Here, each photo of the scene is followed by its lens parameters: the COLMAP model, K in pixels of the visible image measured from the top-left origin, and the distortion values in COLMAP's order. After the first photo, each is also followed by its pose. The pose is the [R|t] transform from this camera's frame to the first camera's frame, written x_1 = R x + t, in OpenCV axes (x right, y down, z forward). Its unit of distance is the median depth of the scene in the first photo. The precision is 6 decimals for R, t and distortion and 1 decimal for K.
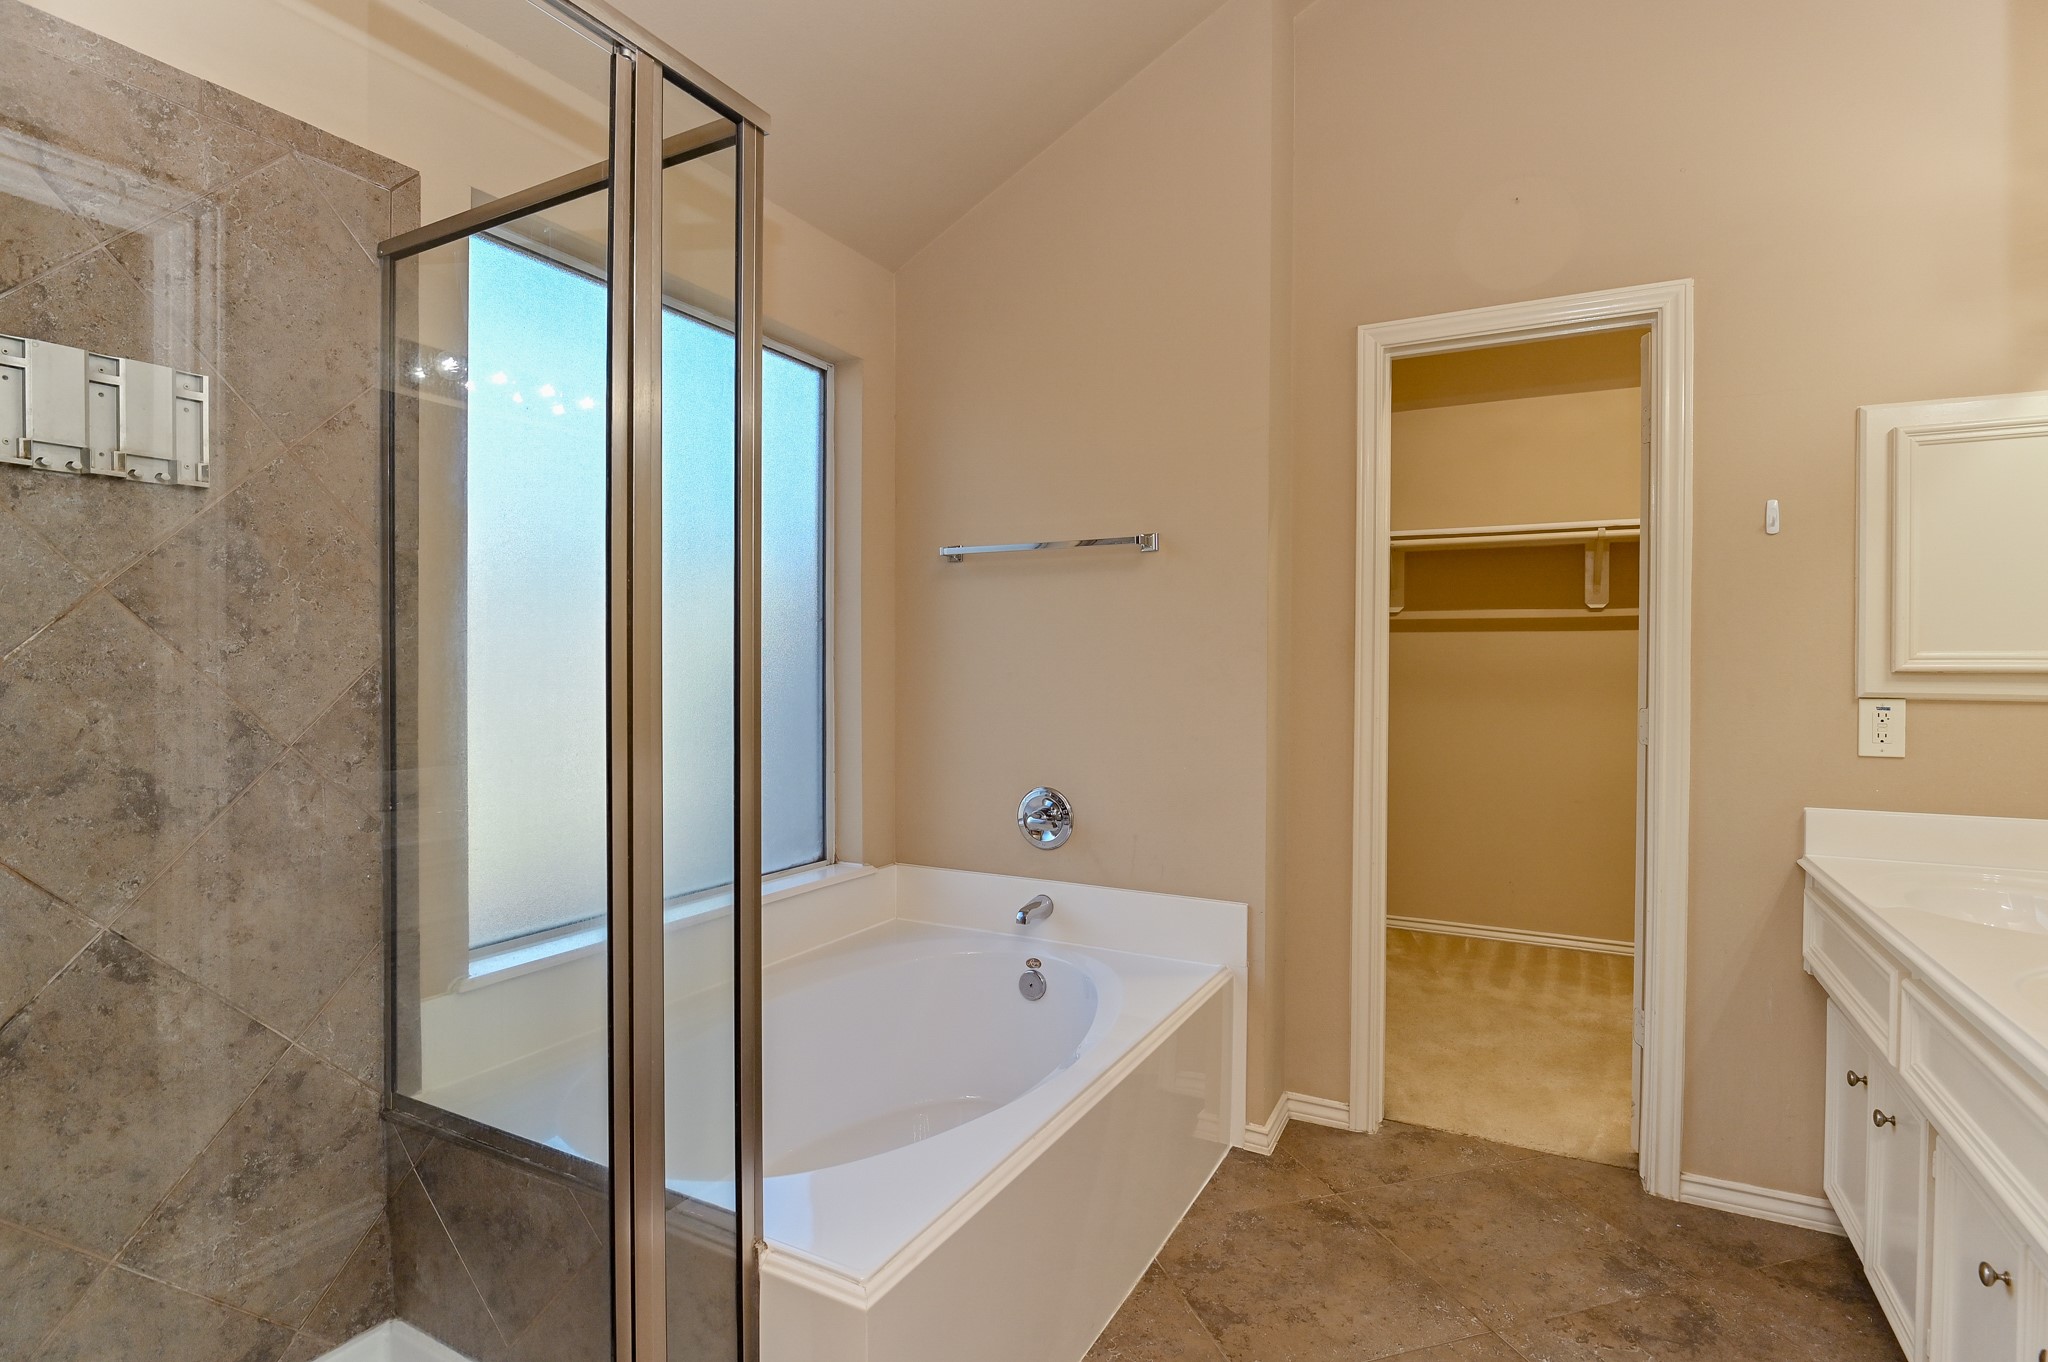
lens RADIAL K [[988.5, 0, 1030.5], [0, 988.5, 679.9], [0, 0, 1]] dist [-0.004703, -0.009658]
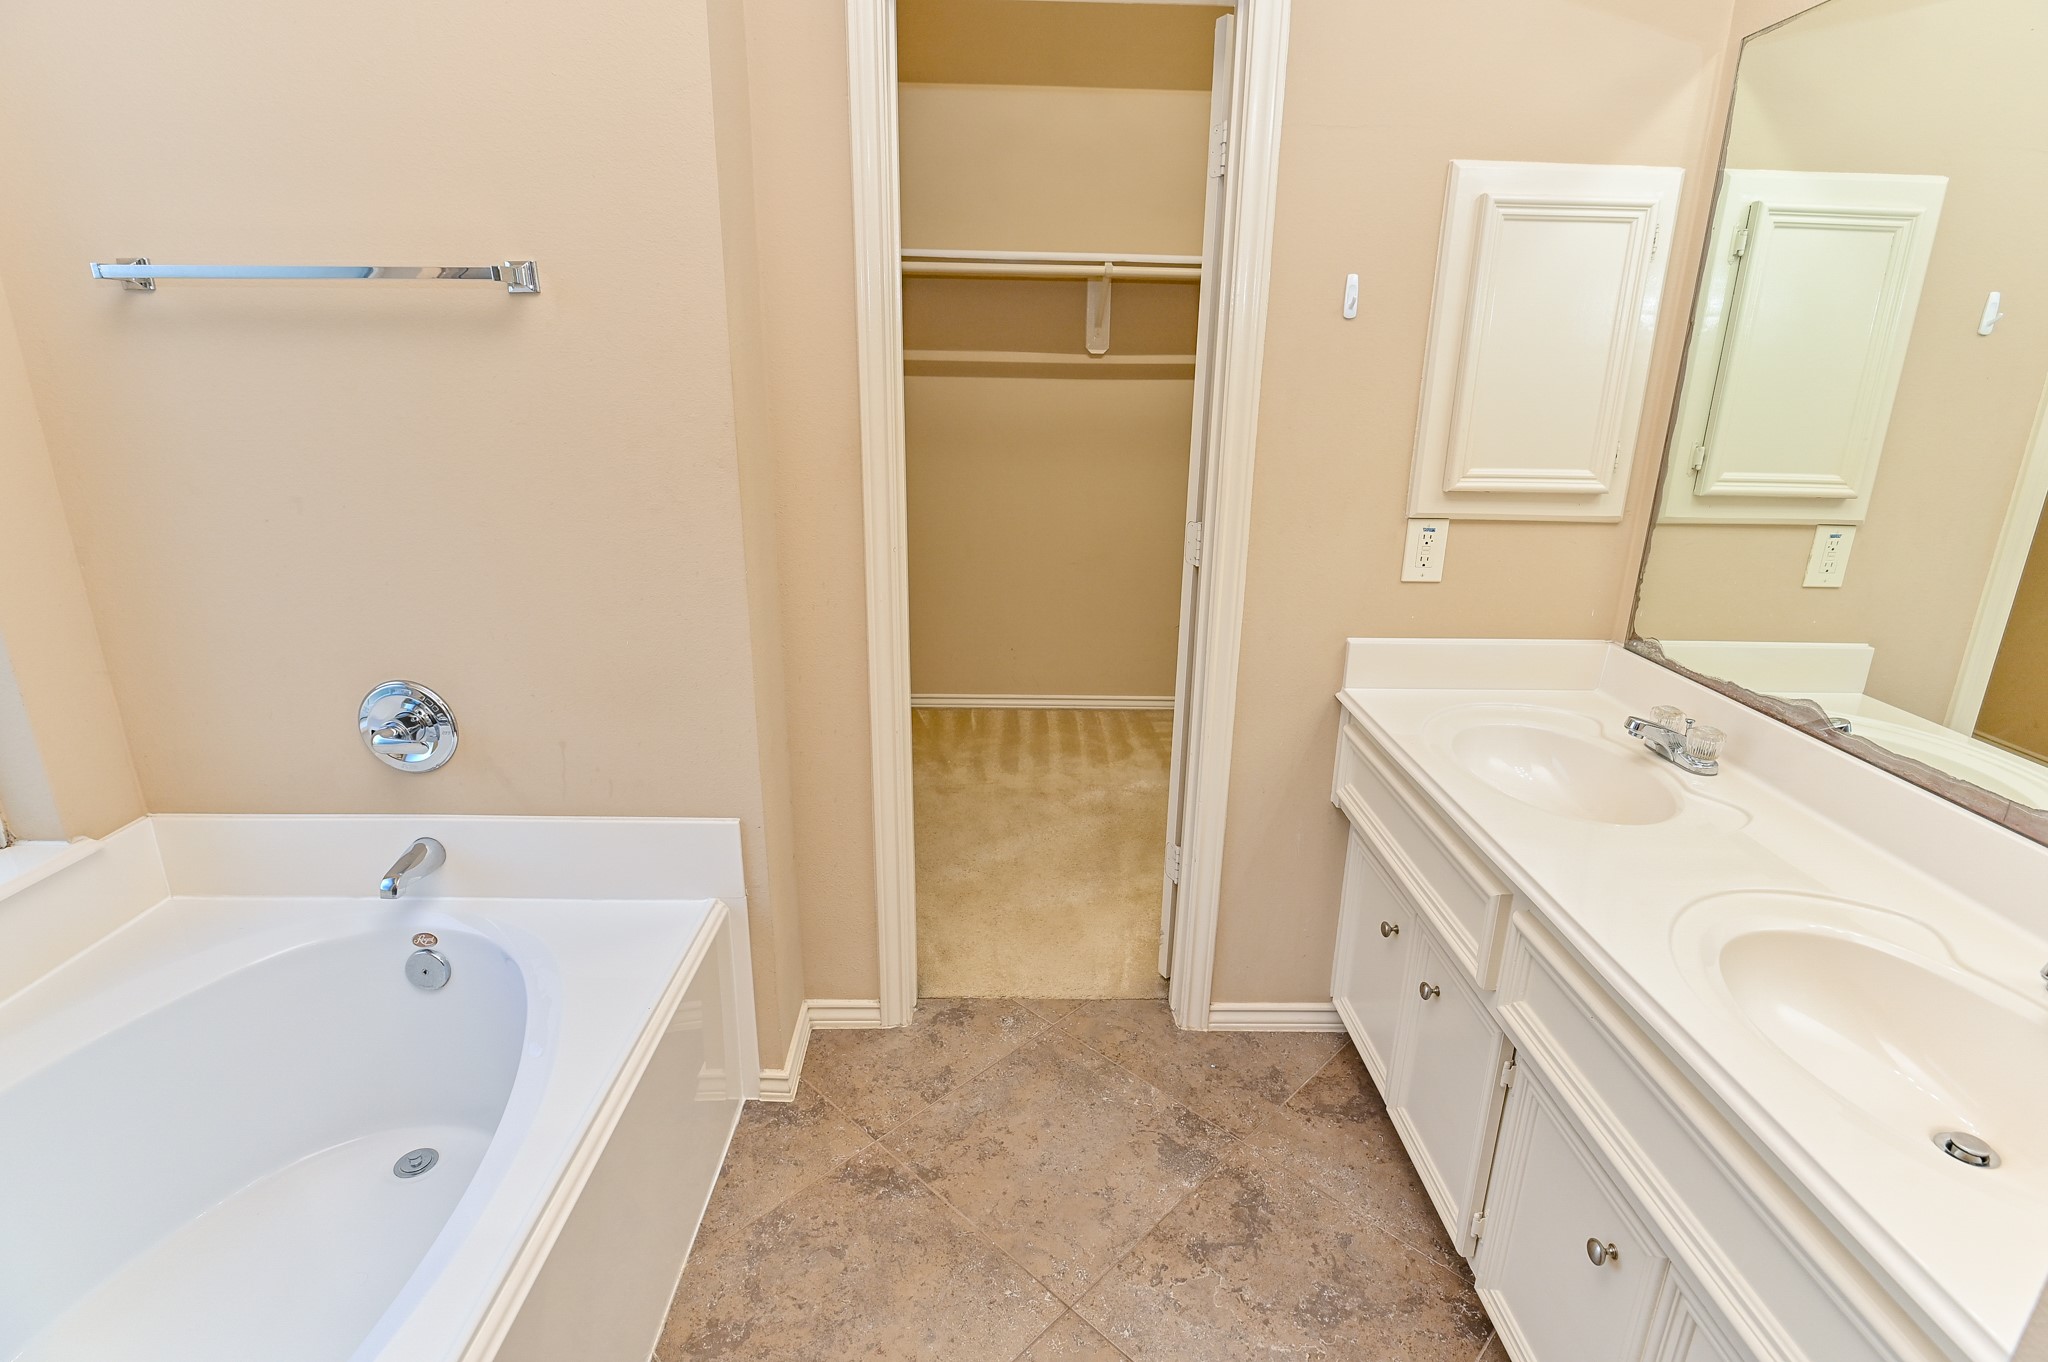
lens RADIAL K [[988.5, 0, 1030.5], [0, 988.5, 679.9], [0, 0, 1]] dist [-0.004703, -0.009658]
pose [[0.873198, -0.137124, 0.467677, 0.087414], [-0.005889, 0.956564, 0.291462, -0.092882], [-0.487329, -0.257258, 0.834463, 0.340629]]
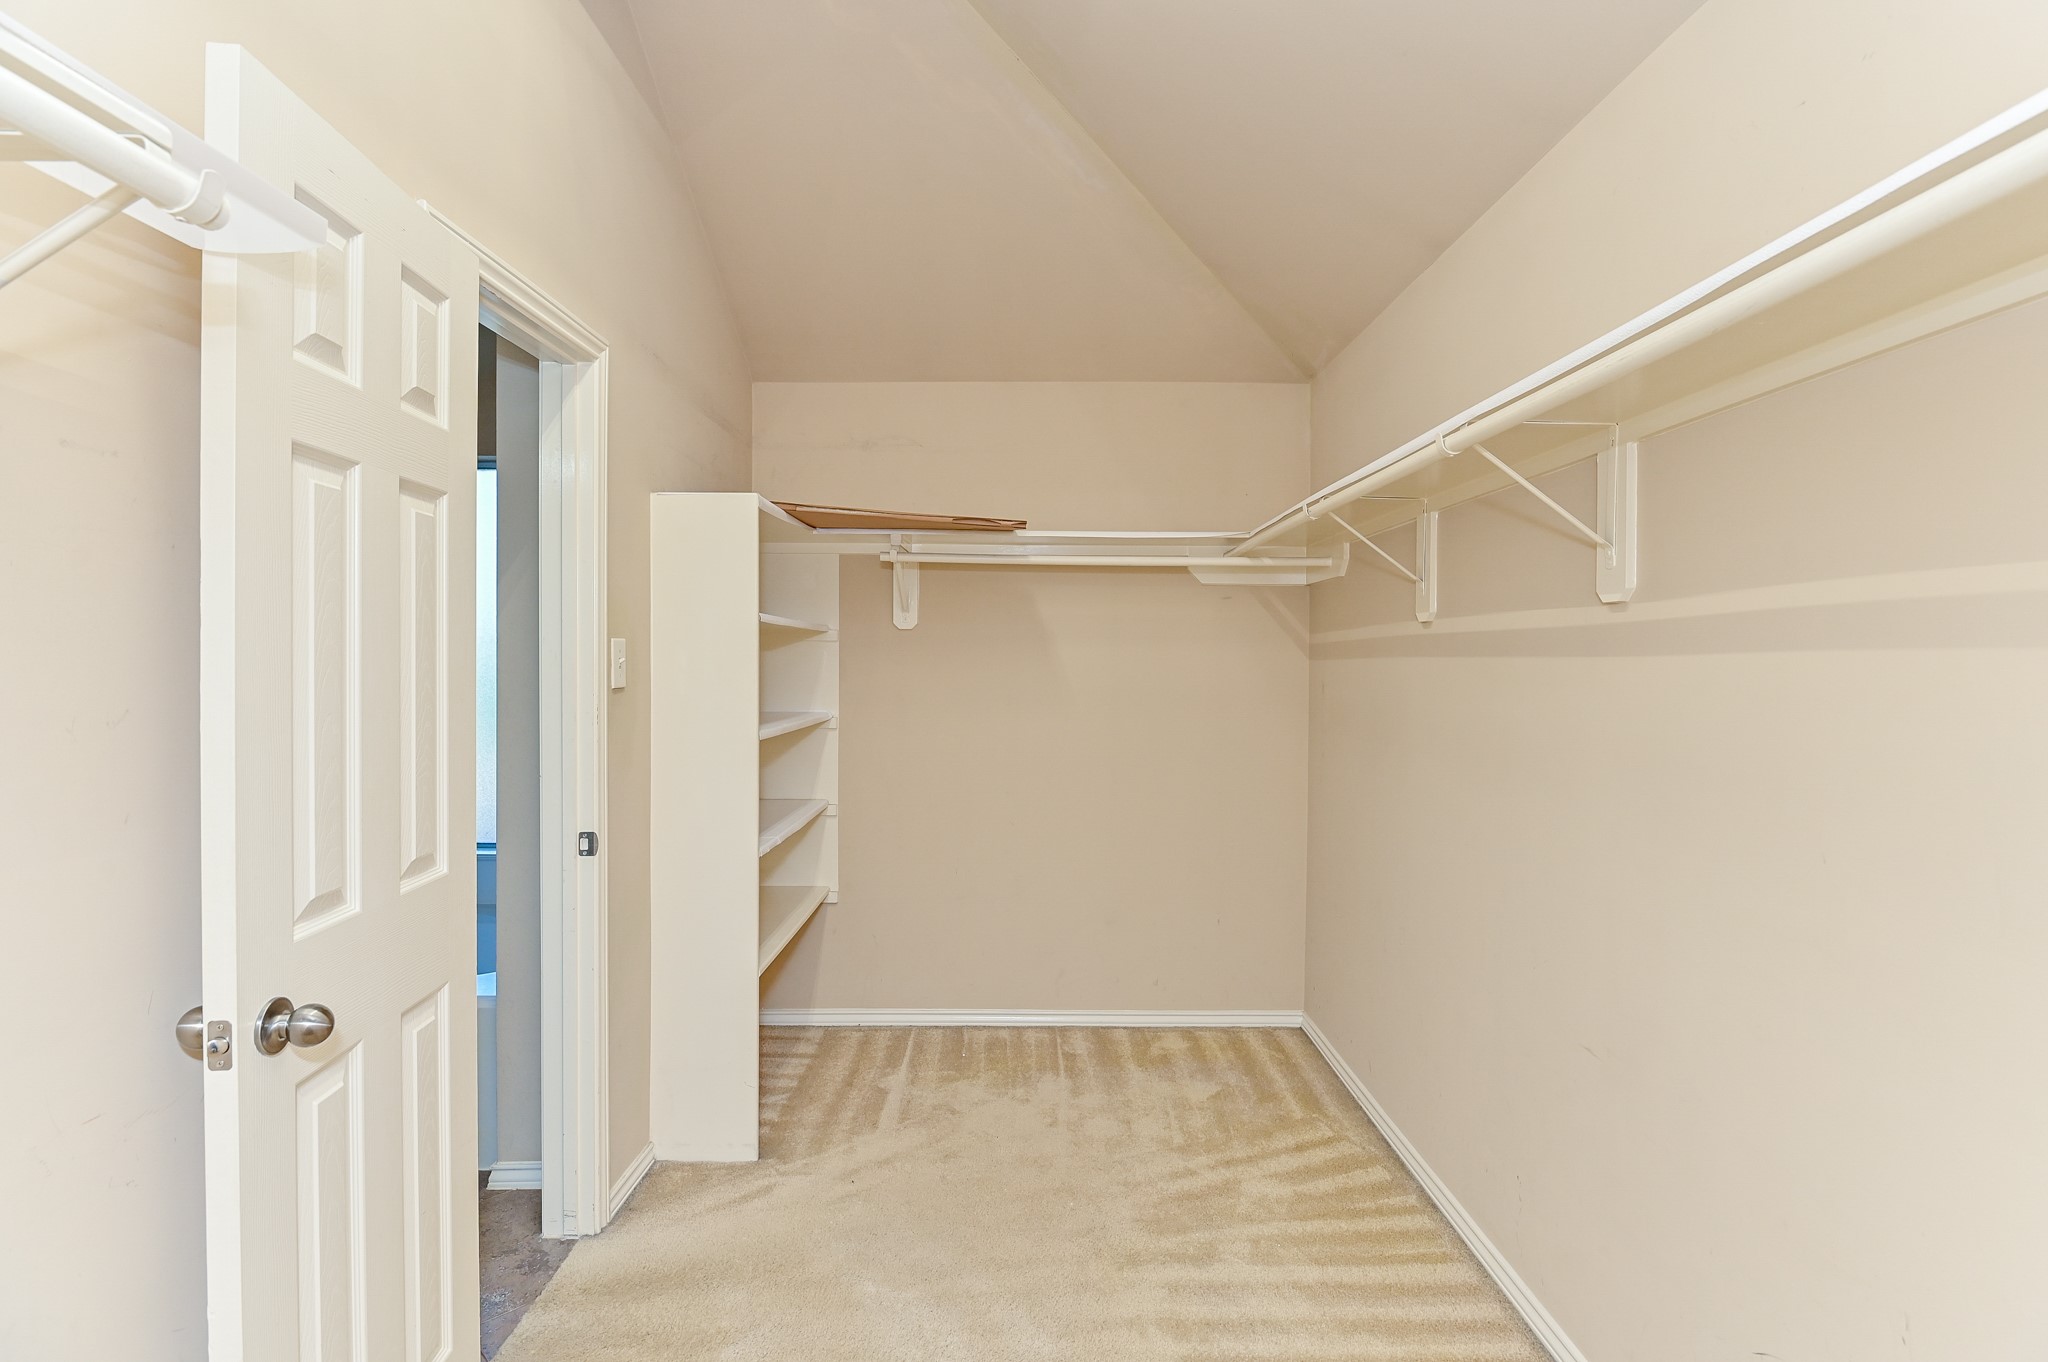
lens RADIAL K [[988.5, 0, 1030.5], [0, 988.5, 679.9], [0, 0, 1]] dist [-0.004703, -0.009658]
pose [[0.482271, 0.009120, -0.875975, 1.534341], [-0.008405, 0.999948, 0.005783, -0.074669], [0.875982, 0.004573, 0.482322, 1.075549]]
